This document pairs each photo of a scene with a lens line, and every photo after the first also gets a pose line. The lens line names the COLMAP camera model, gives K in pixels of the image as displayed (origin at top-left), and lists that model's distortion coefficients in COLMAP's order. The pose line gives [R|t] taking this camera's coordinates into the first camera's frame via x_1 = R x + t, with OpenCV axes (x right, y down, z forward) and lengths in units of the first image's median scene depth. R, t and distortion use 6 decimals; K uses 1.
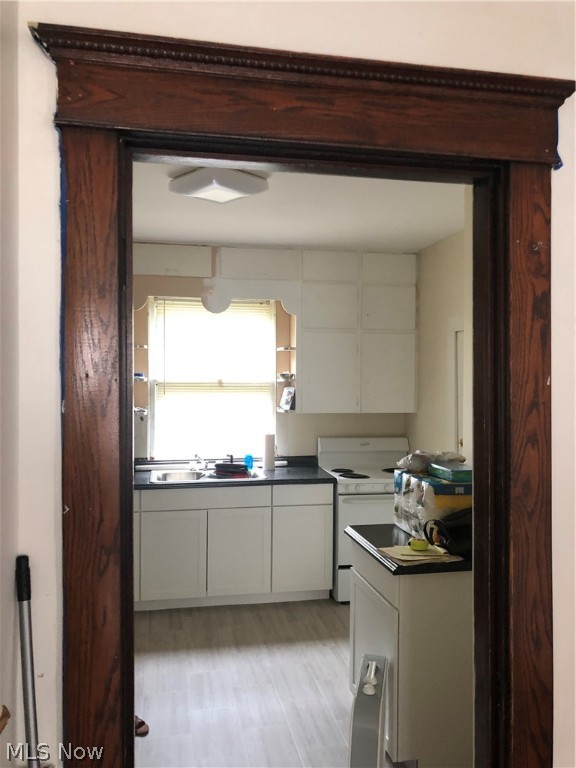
lens RADIAL K [[624.8, 0, 288.0], [0, 624.8, 384.0], [0, 0, 1]] dist [0.005123, -0.000438]
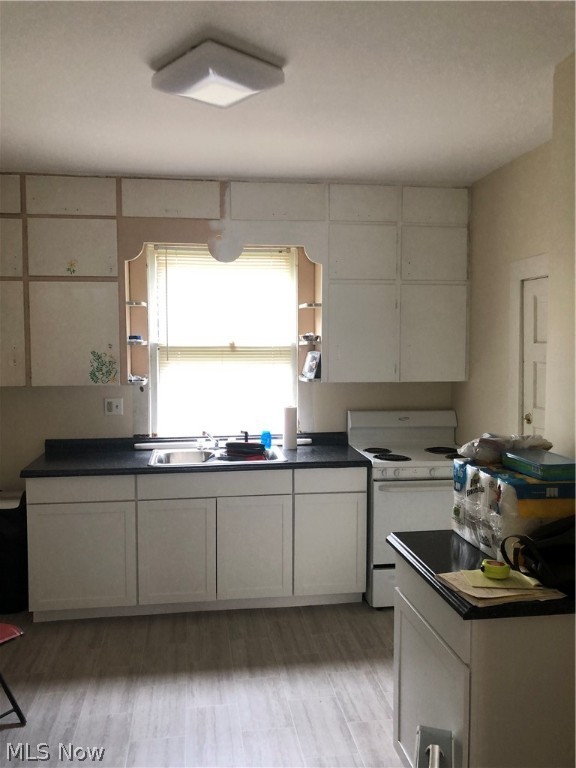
lens RADIAL K [[624.8, 0, 288.0], [0, 624.8, 384.0], [0, 0, 1]] dist [0.005123, -0.000438]
pose [[0.999145, -0.002680, -0.041256, 0.002006], [0.004877, 0.998569, 0.053257, 0.004602], [0.041054, -0.053412, 0.997728, 0.176114]]
